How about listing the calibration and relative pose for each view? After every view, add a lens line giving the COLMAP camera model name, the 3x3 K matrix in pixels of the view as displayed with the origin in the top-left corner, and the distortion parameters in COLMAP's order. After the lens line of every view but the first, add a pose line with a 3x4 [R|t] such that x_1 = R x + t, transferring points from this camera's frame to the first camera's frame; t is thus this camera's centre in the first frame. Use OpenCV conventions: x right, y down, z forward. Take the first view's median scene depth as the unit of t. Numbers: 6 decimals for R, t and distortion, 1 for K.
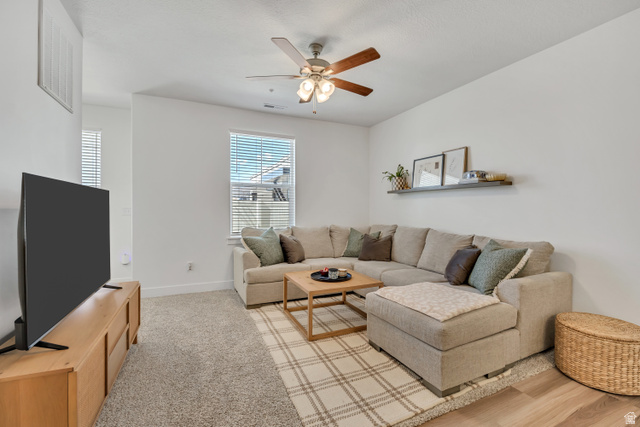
lens RADIAL K [[283.1, 0, 322.0], [0, 283.1, 213.3], [0, 0, 1]] dist [-0.018697, -0.001090]
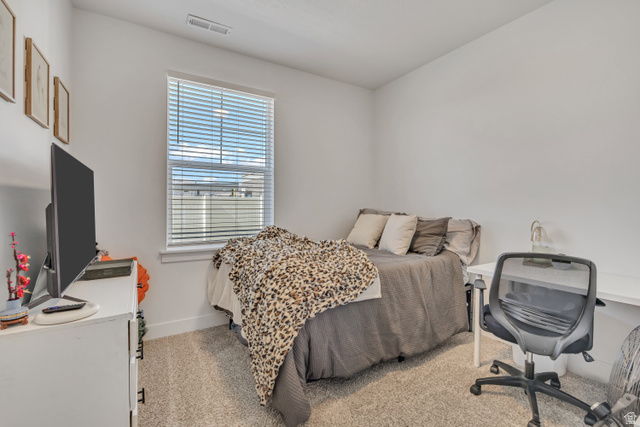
lens RADIAL K [[283.1, 0, 317.5], [0, 283.1, 210.2], [0, 0, 1]] dist [-0.018697, -0.001090]
pose [[0.987683, -0.007162, 0.156307, -0.116861], [0.006757, 0.999972, 0.003119, 0.006661], [-0.156325, -0.002025, 0.987704, 0.402562]]
